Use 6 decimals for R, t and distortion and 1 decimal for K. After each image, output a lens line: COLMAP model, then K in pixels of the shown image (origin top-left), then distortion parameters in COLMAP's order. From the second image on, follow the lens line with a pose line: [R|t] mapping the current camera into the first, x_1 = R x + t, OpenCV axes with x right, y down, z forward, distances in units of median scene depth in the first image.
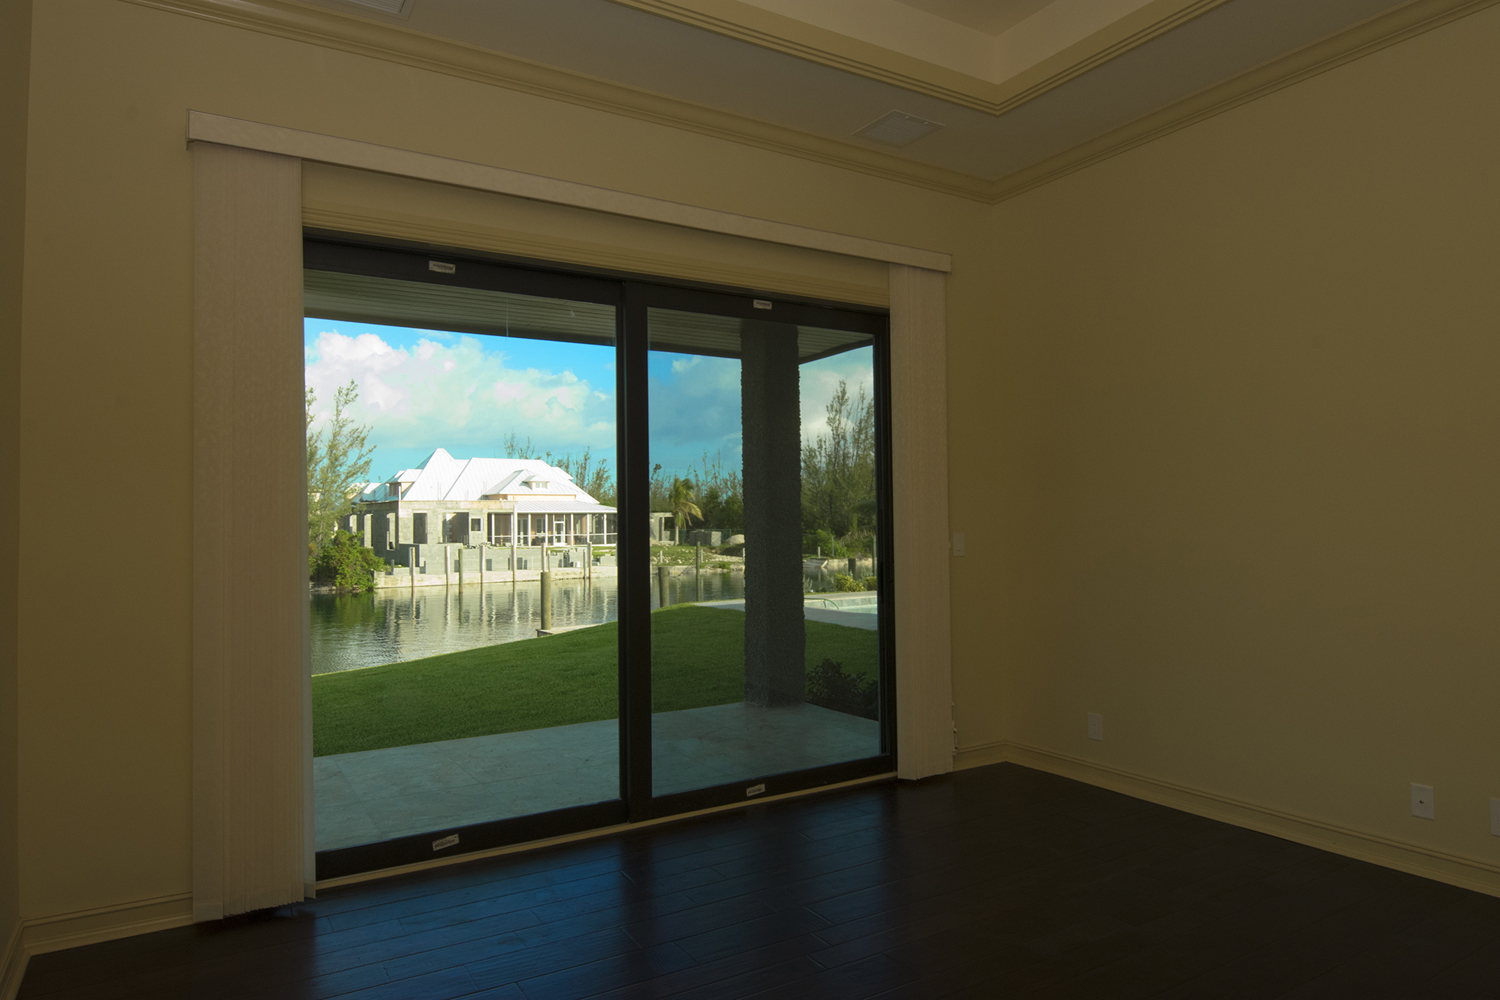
lens RADIAL K [[918.2, 0, 757.0], [0, 918.2, 498.7], [0, 0, 1]] dist [-0.013168, -0.000881]
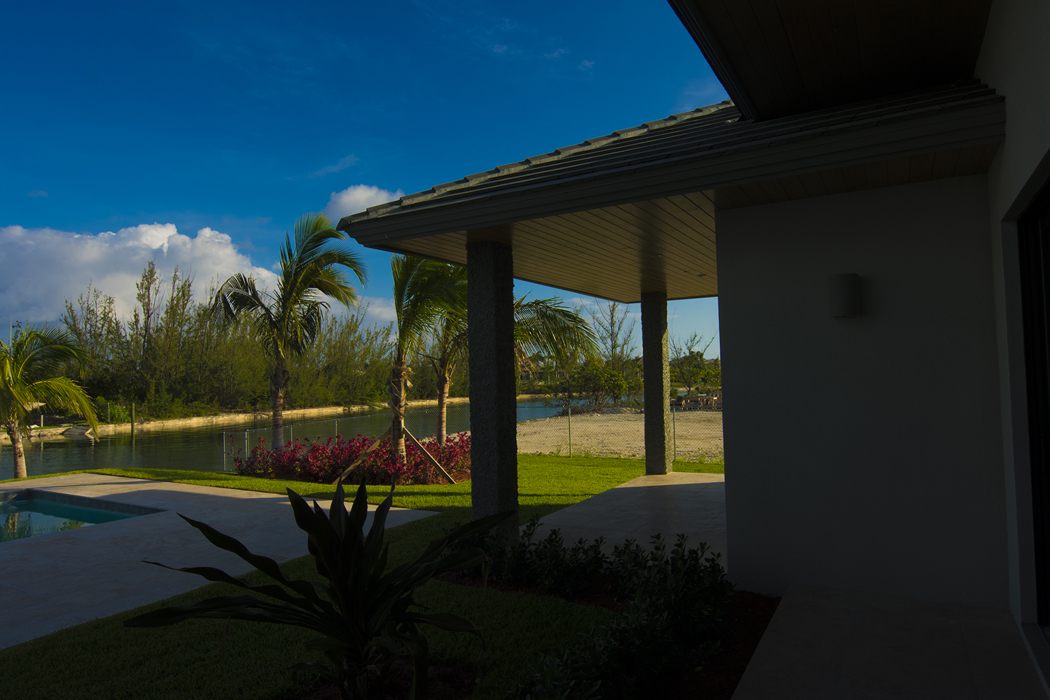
lens RADIAL K [[651.1, 0, 525.0], [0, 651.1, 350.0], [0, 0, 1]] dist [-0.001489, -0.000533]
pose [[0.880910, 0.009409, 0.473190, 0.147894], [0.001863, 0.999726, -0.023347, -0.001842], [-0.473280, 0.021448, 0.880651, 0.106766]]
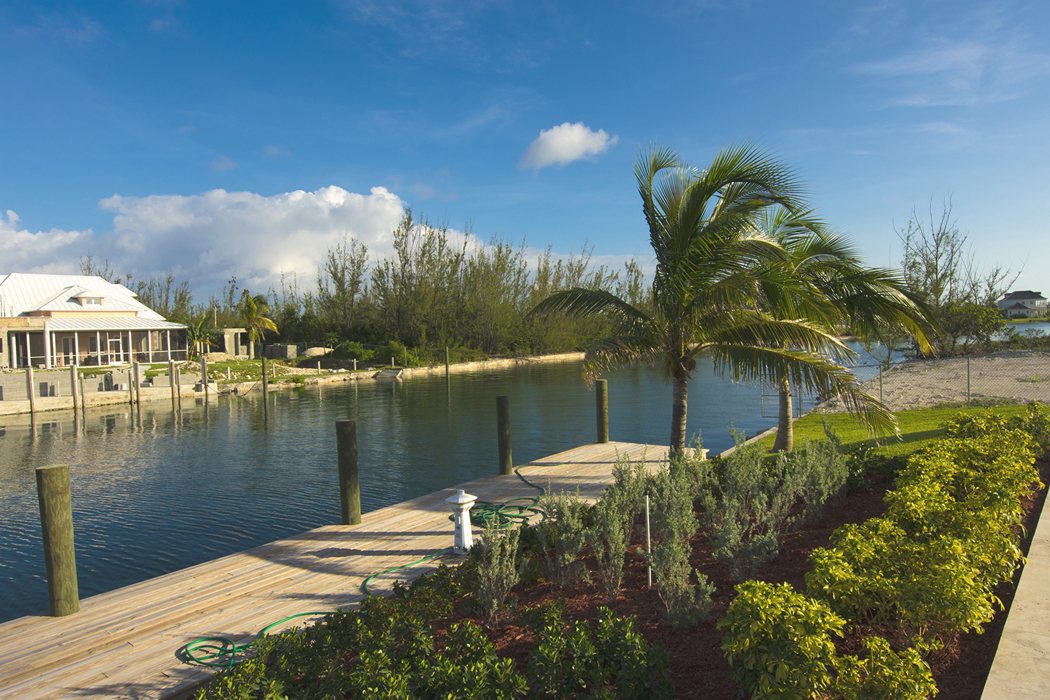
lens RADIAL K [[642.7, 0, 529.9], [0, 642.7, 349.1], [0, 0, 1]] dist [-0.013168, -0.000881]
pose [[0.955976, -0.027243, 0.292178, 0.002002], [0.012638, 0.998580, 0.051758, 0.006197], [-0.293173, -0.045787, 0.954962, 0.239908]]
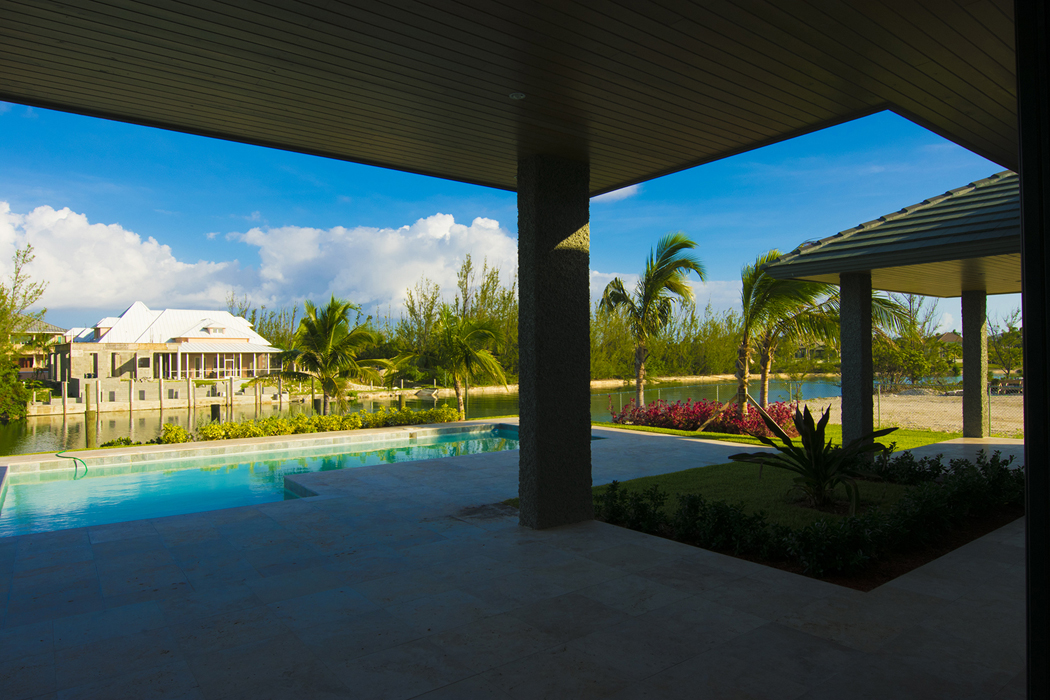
lens RADIAL K [[642.7, 0, 529.9], [0, 642.7, 349.1], [0, 0, 1]] dist [-0.013168, -0.000881]
pose [[0.995420, 0.003789, 0.095521, 0.115094], [-0.005036, 0.999905, 0.012819, -0.003175], [-0.095464, -0.013241, 0.995345, 0.070288]]
